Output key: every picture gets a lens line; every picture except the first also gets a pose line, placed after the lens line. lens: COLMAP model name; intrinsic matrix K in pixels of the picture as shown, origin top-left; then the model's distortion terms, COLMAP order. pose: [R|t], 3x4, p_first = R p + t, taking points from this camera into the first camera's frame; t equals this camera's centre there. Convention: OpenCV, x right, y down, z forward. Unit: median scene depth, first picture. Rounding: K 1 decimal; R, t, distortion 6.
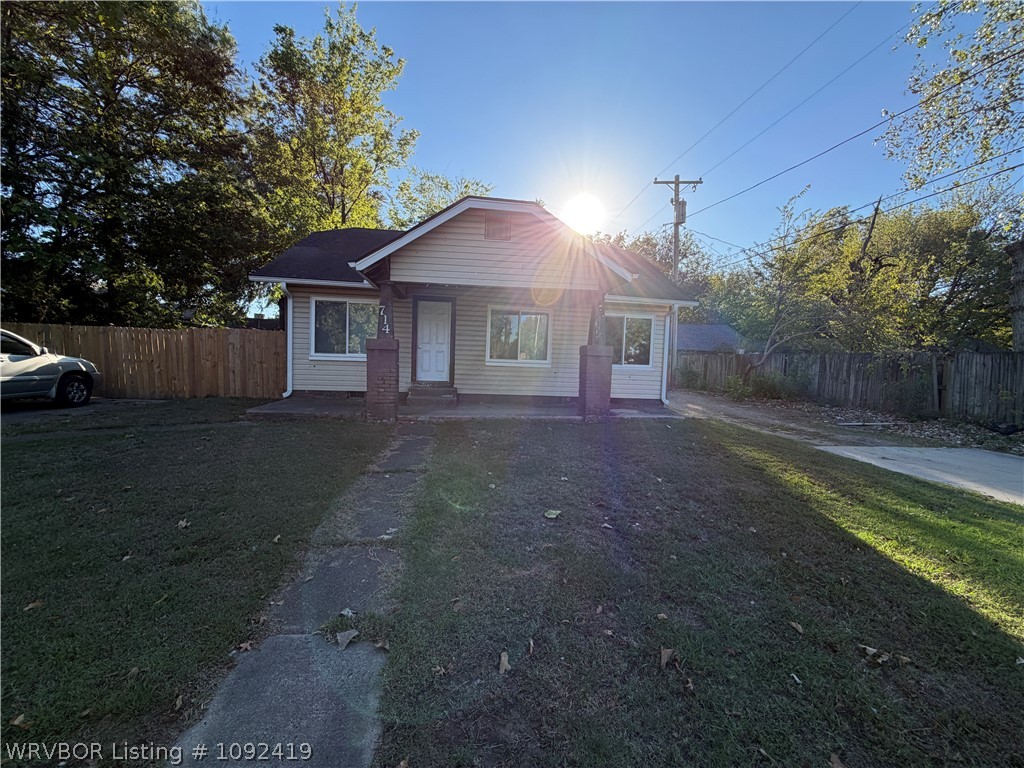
lens RADIAL K [[409.8, 0, 512.0], [0, 409.8, 384.0], [0, 0, 1]] dist [-0.014856, -0.000142]
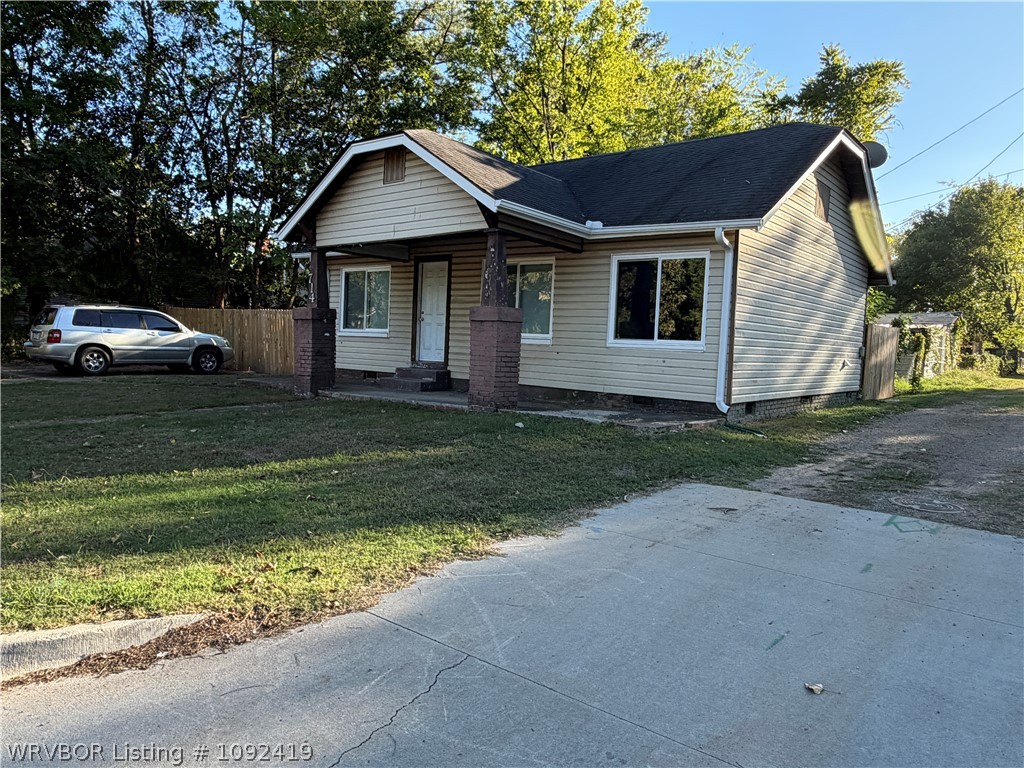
lens RADIAL K [[731.5, 0, 512.0], [0, 731.5, 384.0], [0, 0, 1]] dist [0.000203, 0.000140]
pose [[0.690338, 0.039322, -0.722418, 0.986995], [-0.054430, 0.998515, 0.002337, 0.026317], [0.721437, 0.037708, 0.691453, 0.129423]]
